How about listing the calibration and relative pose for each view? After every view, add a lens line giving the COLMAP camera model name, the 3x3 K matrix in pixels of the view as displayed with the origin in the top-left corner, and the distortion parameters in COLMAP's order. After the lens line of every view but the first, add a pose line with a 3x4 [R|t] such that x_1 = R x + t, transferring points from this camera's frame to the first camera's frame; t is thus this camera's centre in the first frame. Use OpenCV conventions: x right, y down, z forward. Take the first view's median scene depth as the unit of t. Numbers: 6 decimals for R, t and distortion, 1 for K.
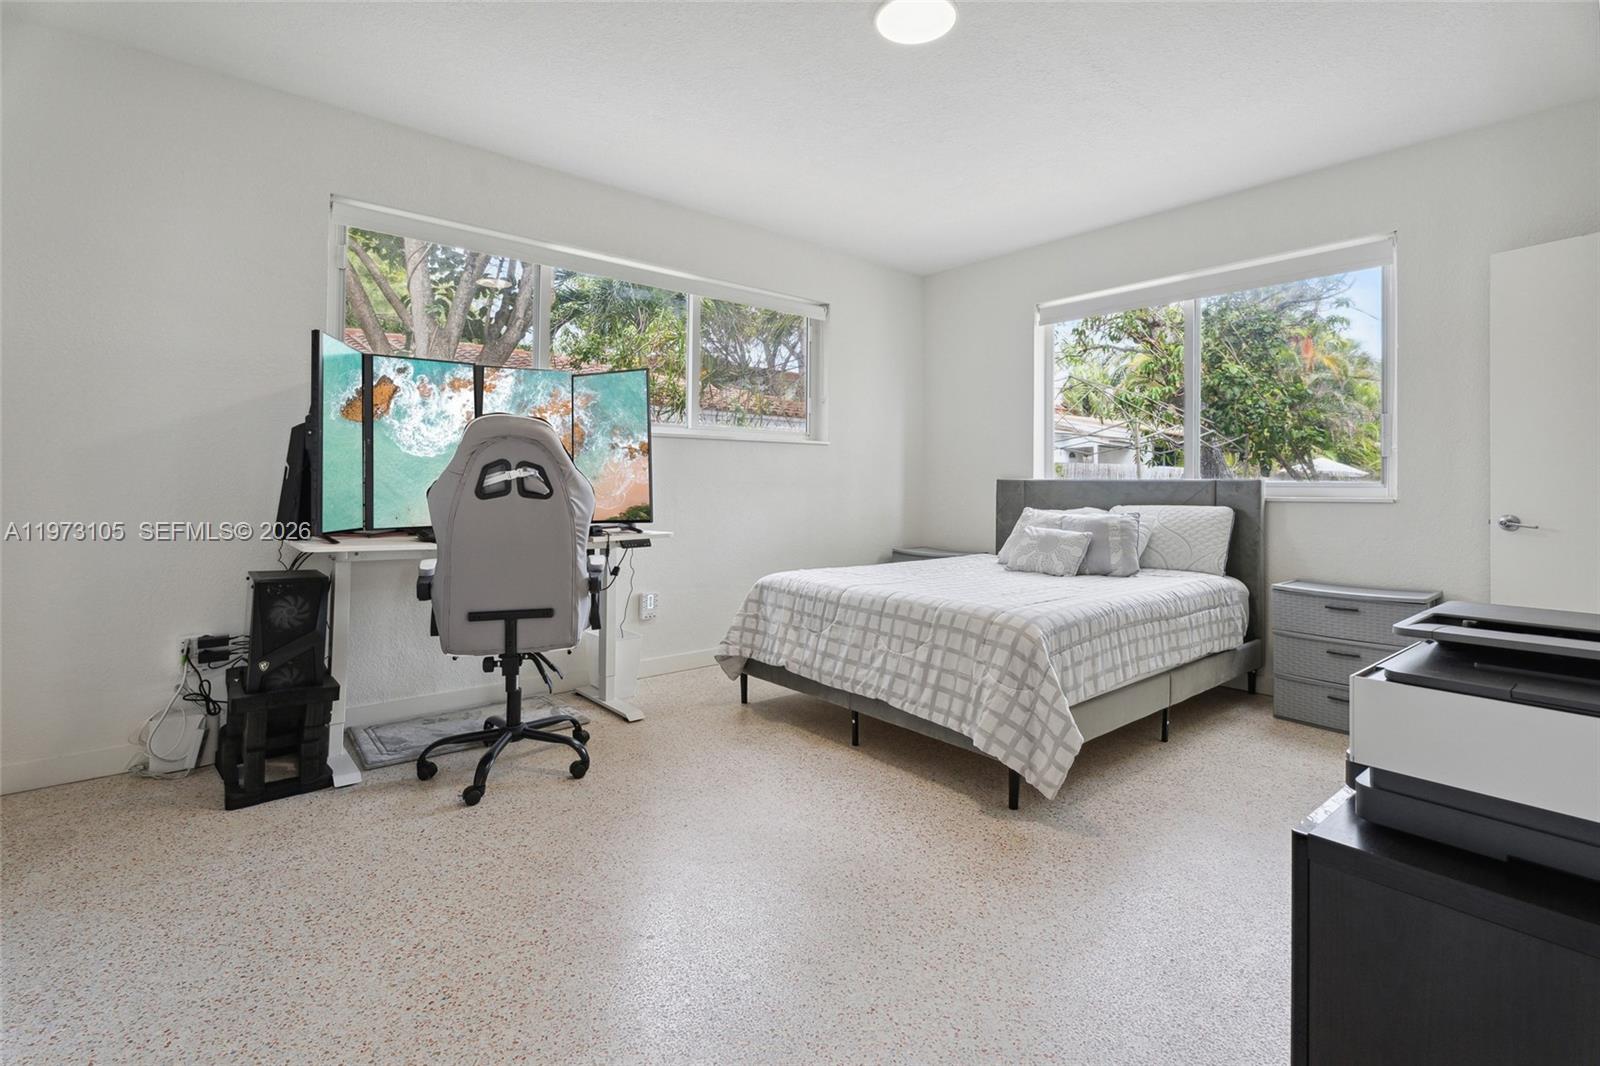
lens RADIAL K [[745.4, 0, 804.3], [0, 745.4, 482.0], [0, 0, 1]] dist [0.001161, 0.000122]
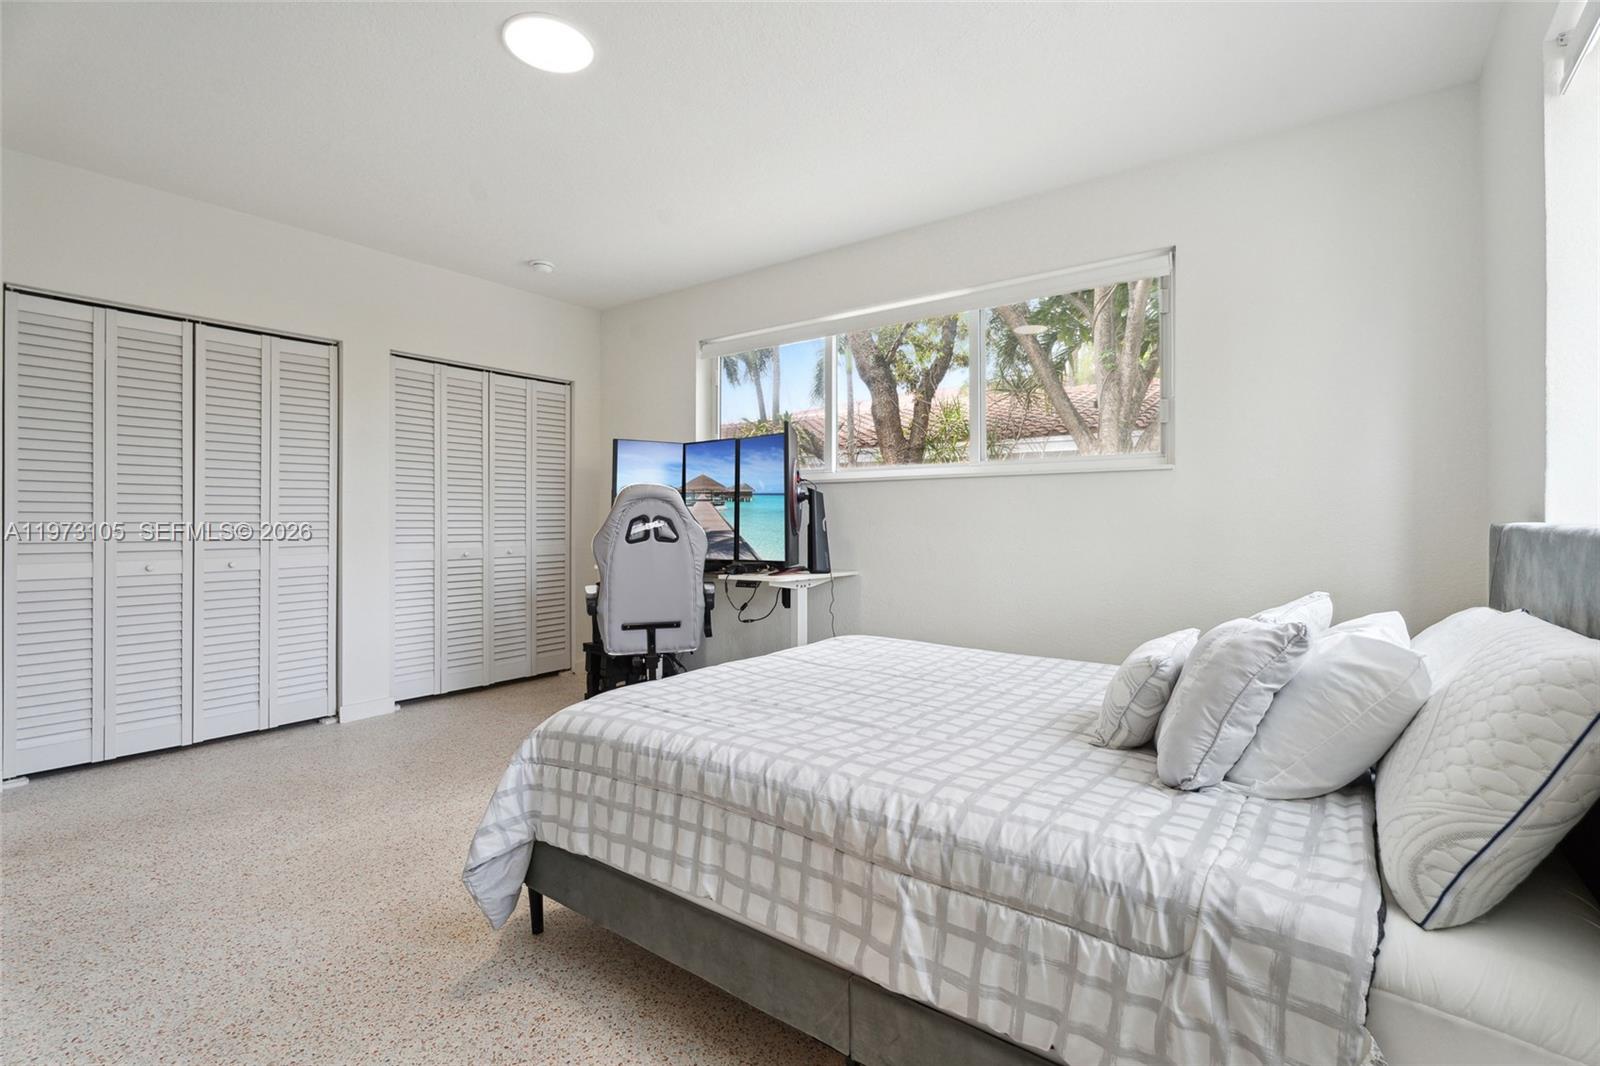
lens RADIAL K [[725.3, 0, 803.4], [0, 725.3, 527.0], [0, 0, 1]] dist [0.004405, 0.000367]
pose [[0.214356, -0.003465, -0.976749, 0.991452], [0.006701, 0.999975, -0.002077, -0.002307], [0.976733, -0.006100, 0.214374, 0.985596]]
